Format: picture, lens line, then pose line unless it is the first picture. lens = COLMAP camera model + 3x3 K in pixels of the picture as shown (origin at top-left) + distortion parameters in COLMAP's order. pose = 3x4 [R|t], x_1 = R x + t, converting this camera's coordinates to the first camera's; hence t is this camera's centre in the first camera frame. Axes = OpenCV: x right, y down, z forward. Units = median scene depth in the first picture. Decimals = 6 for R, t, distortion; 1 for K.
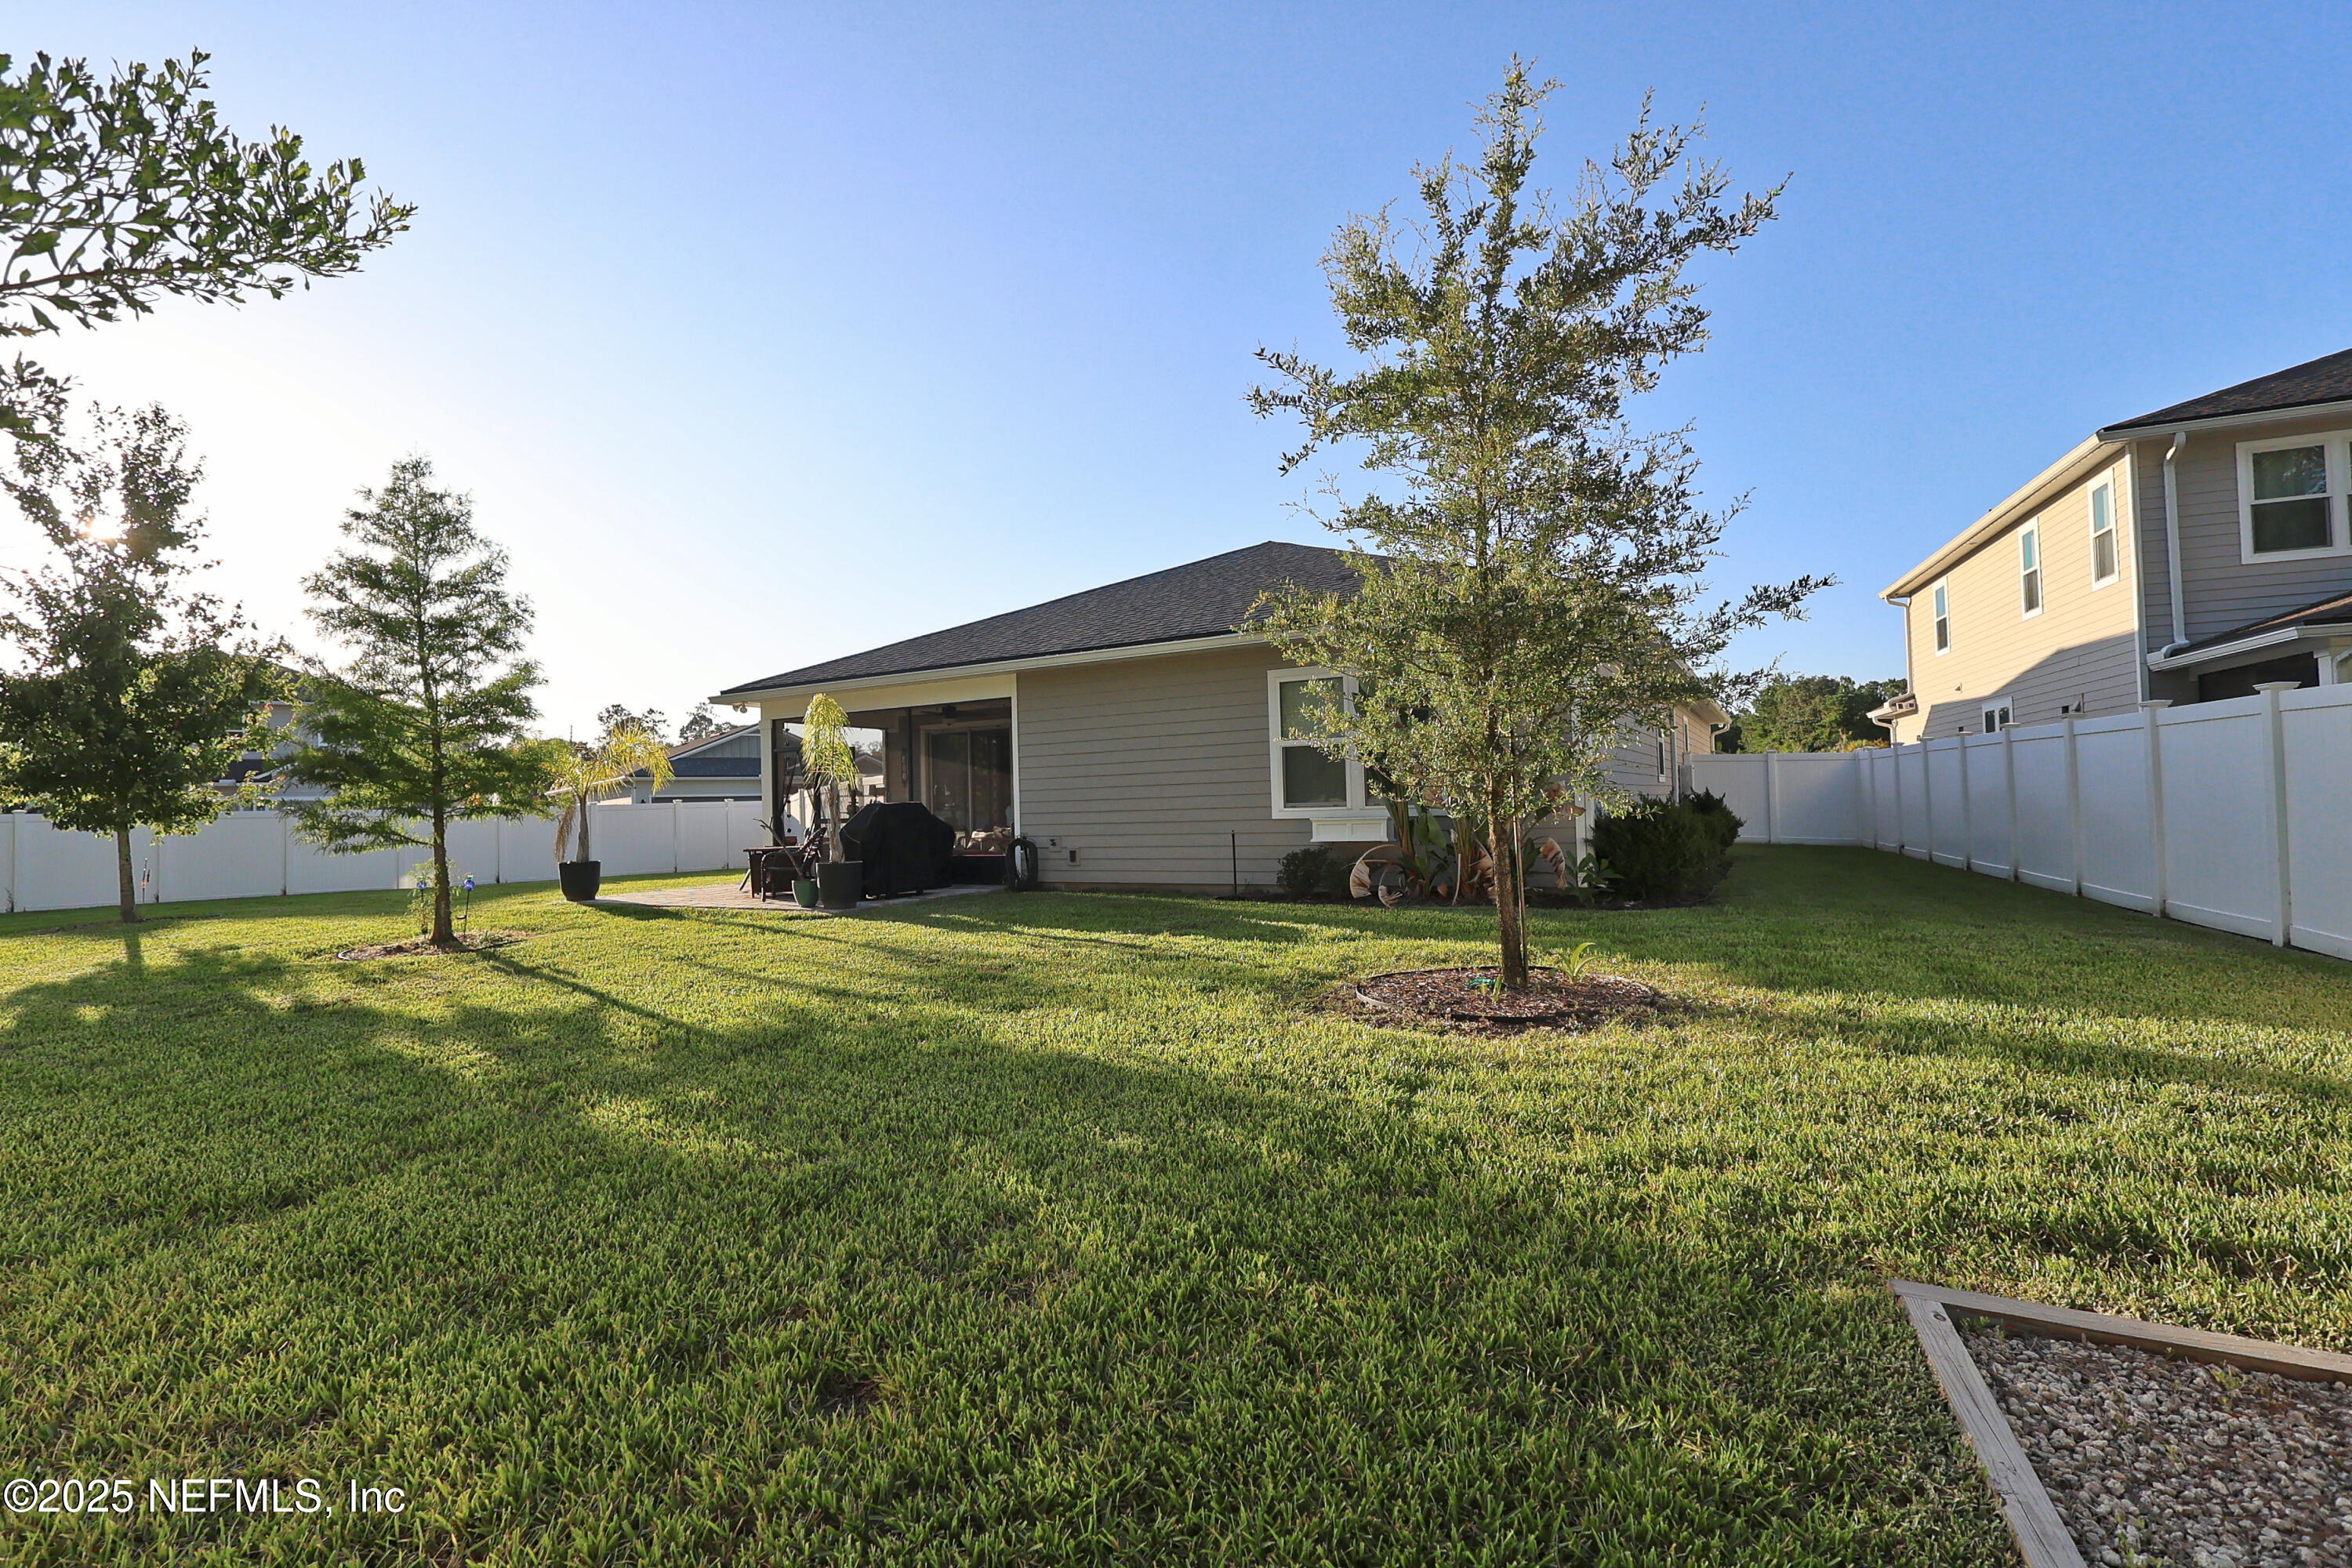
lens RADIAL K [[1077.1, 0, 1176.0], [0, 1077.1, 784.0], [0, 0, 1]] dist [-0.005721, 0.001129]
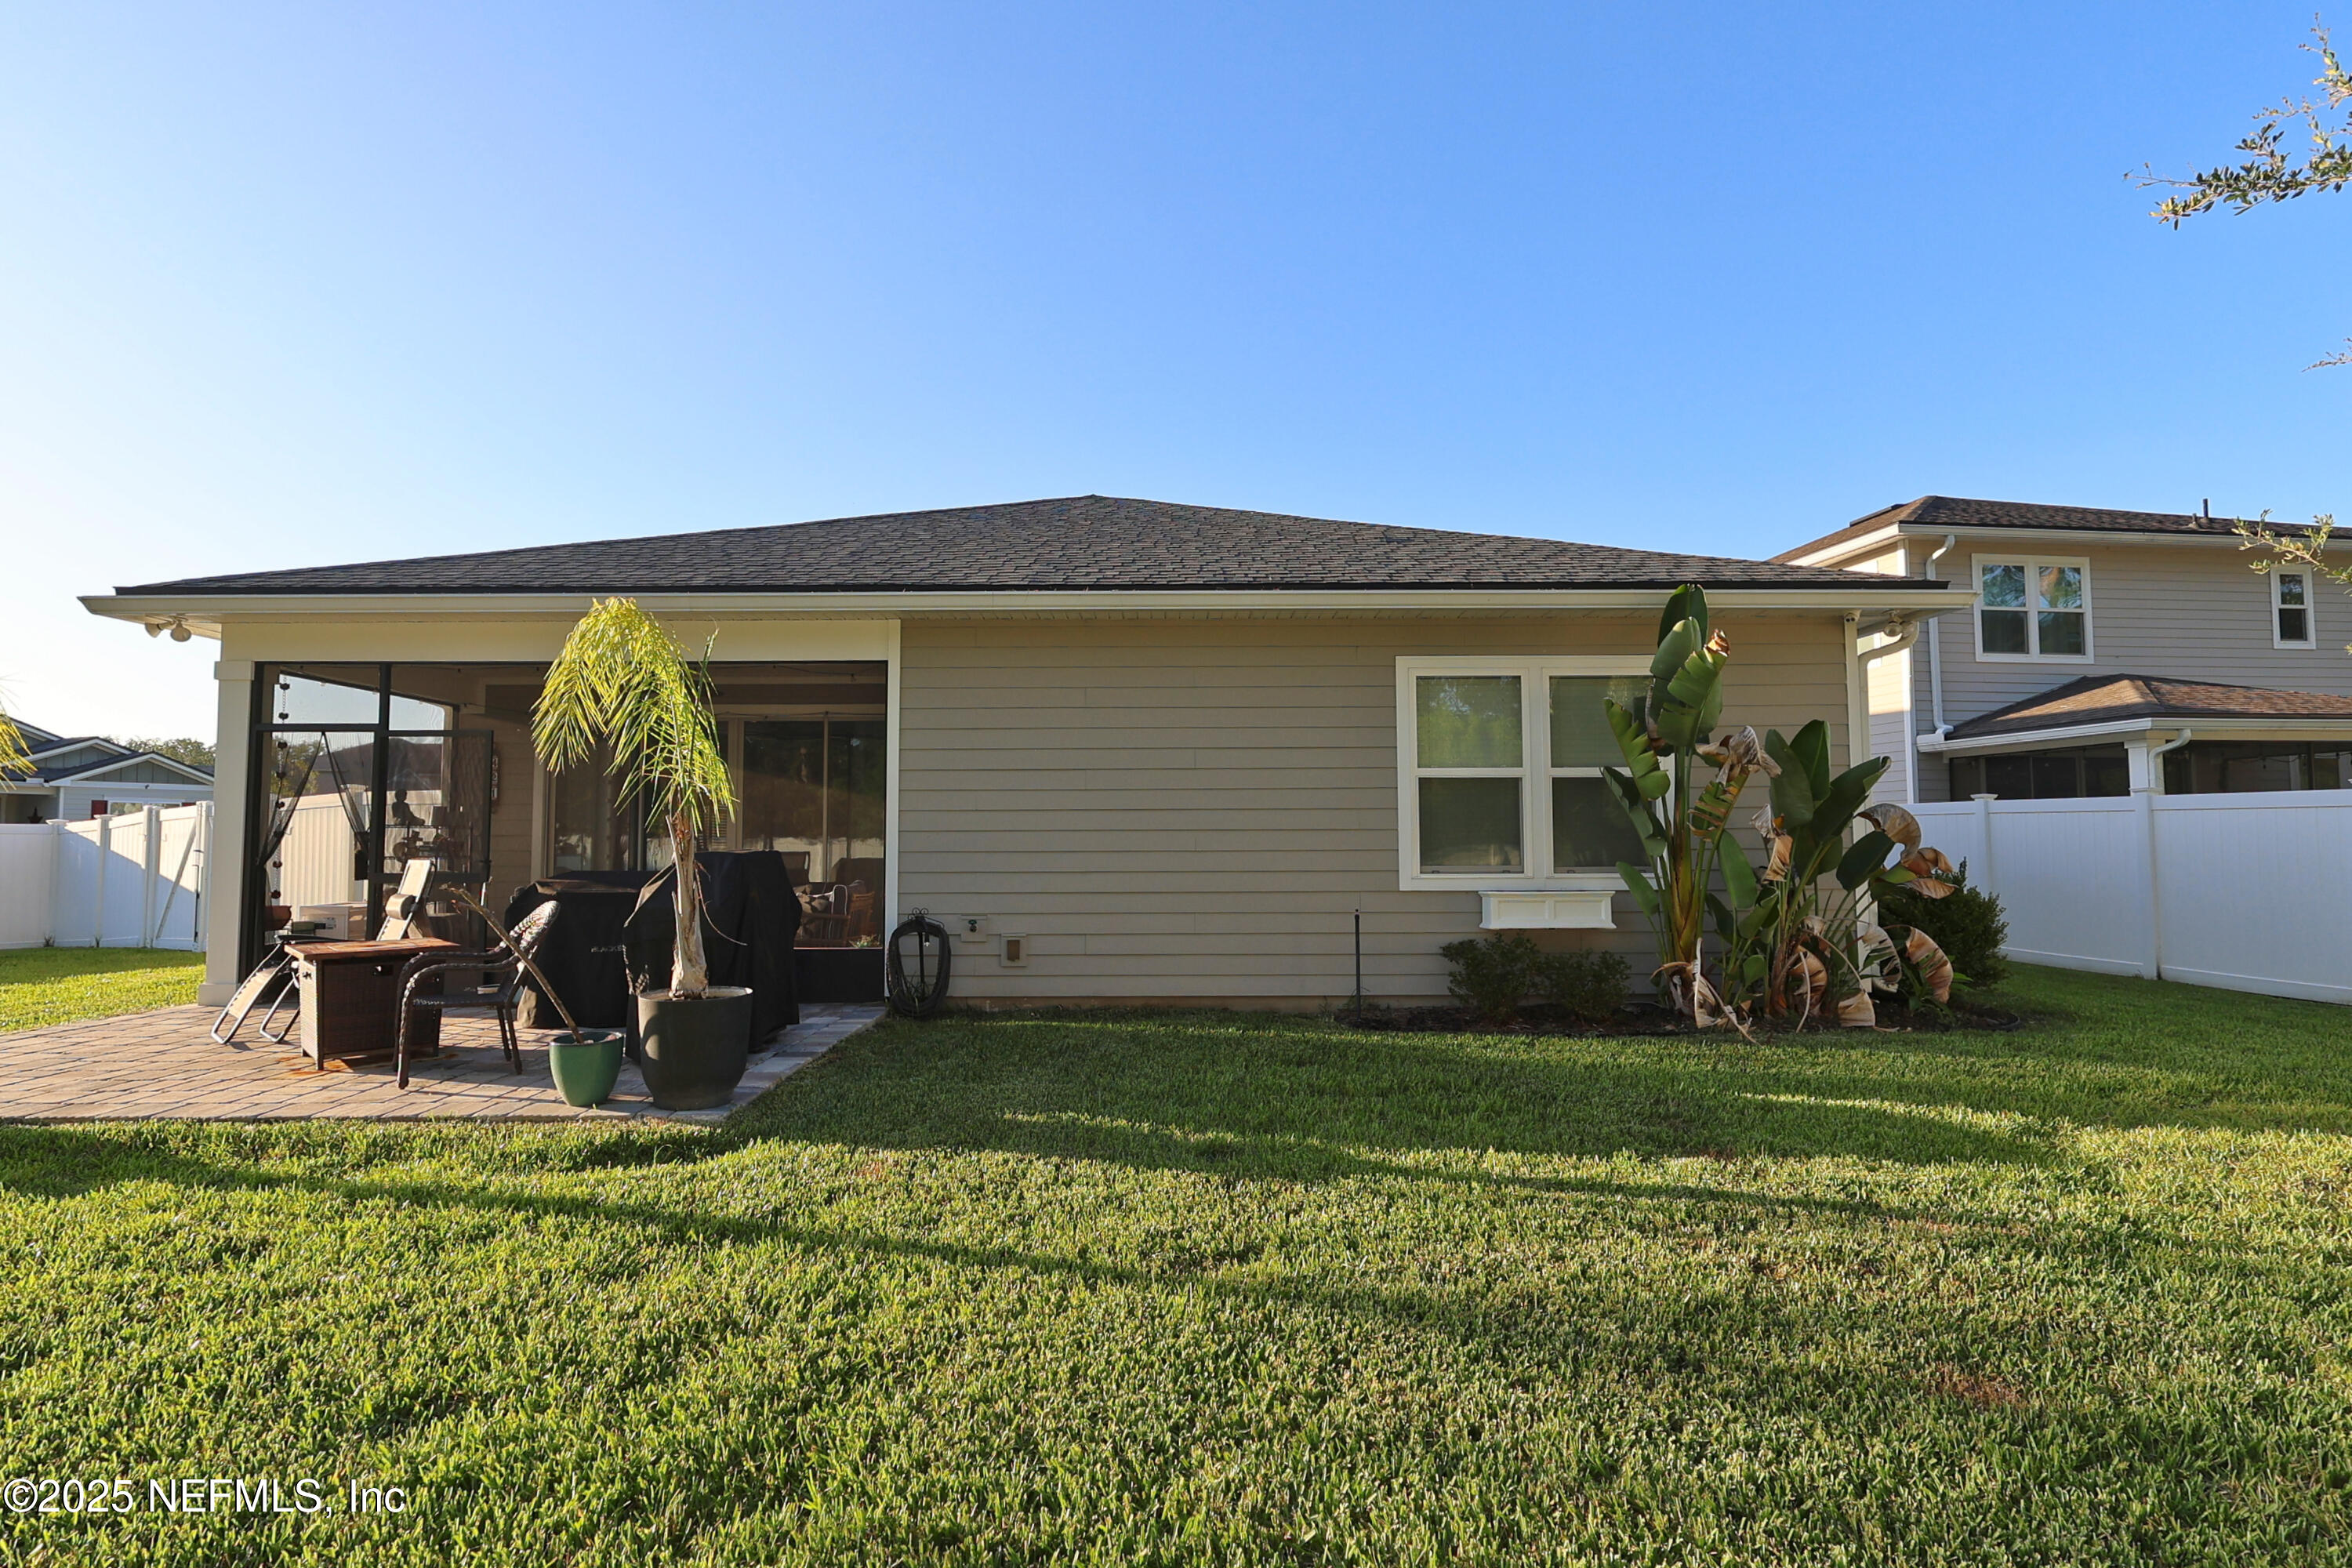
lens RADIAL K [[1090.6, 0, 1173.9], [0, 1090.6, 781.3], [0, 0, 1]] dist [0.000042, 0.001388]
pose [[0.873920, 0.053684, 0.483096, -0.692996], [-0.032416, 0.998107, -0.052274, 0.013863], [-0.484987, 0.030024, 0.874006, 1.057774]]
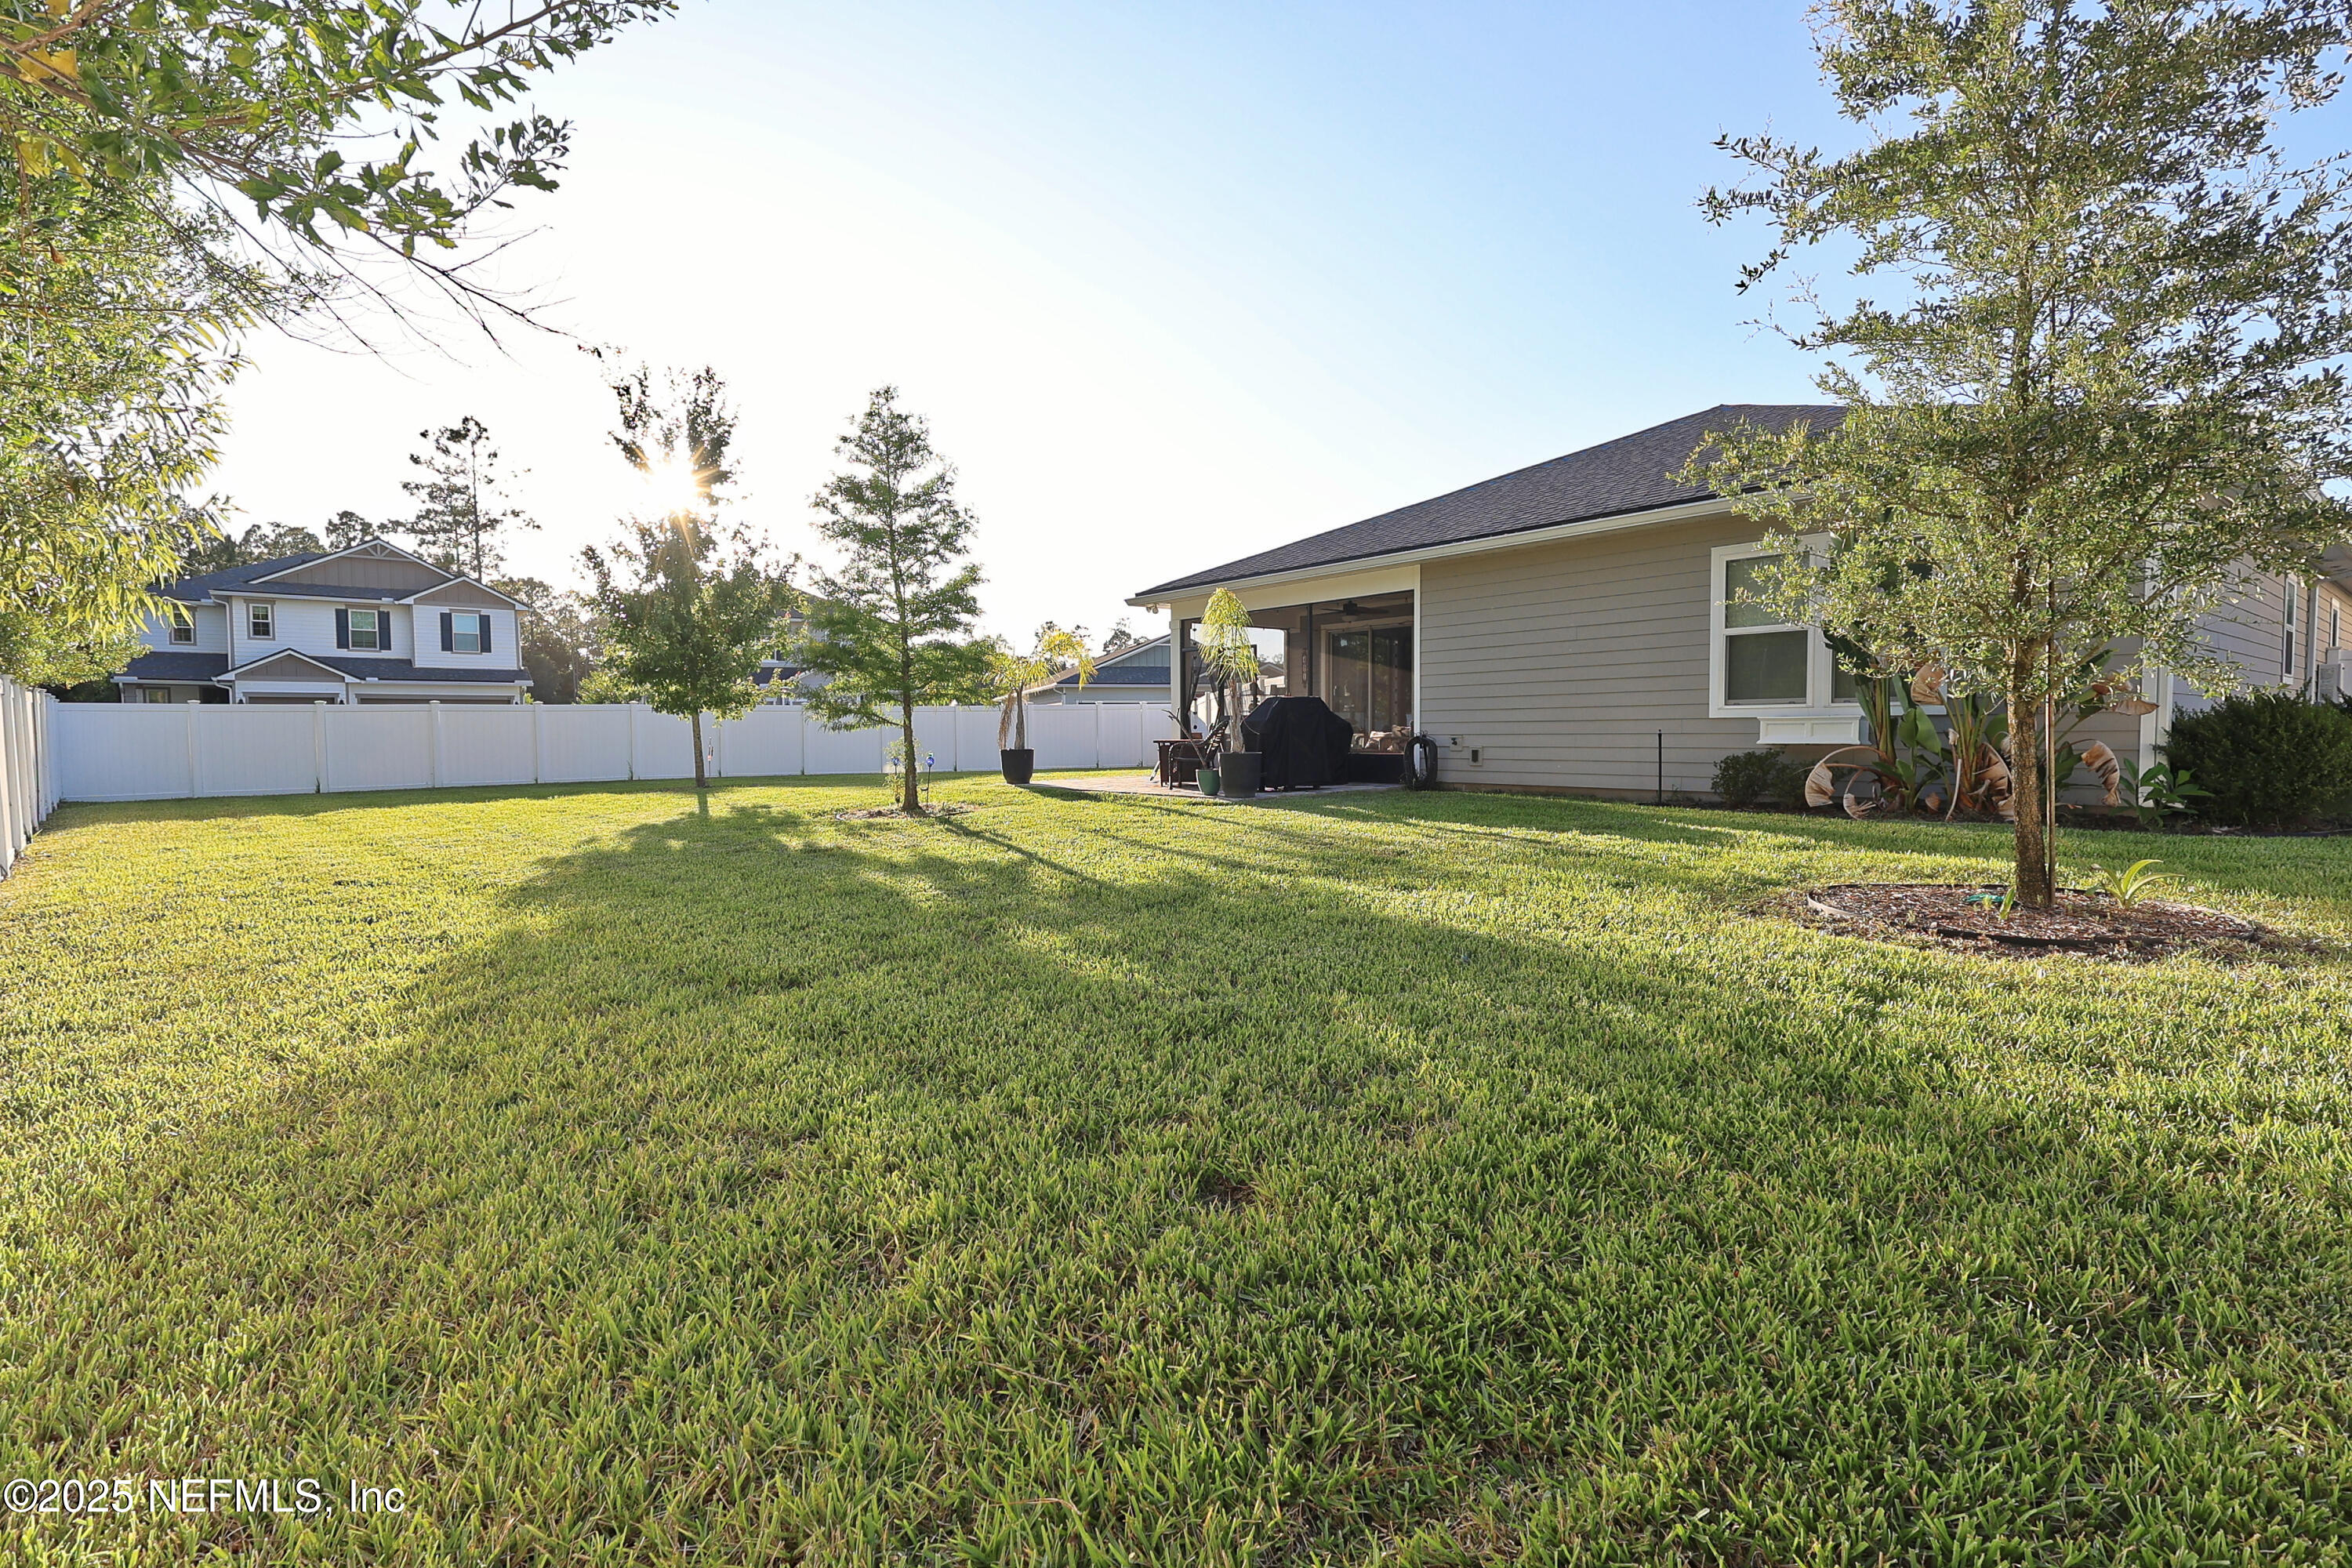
lens RADIAL K [[1090.6, 0, 1173.9], [0, 1090.6, 781.3], [0, 0, 1]] dist [0.000042, 0.001388]
pose [[0.933221, 0.036667, -0.357427, 0.003038], [-0.009149, 0.996882, 0.078378, 0.037729], [0.359186, -0.069874, 0.930647, 0.015150]]
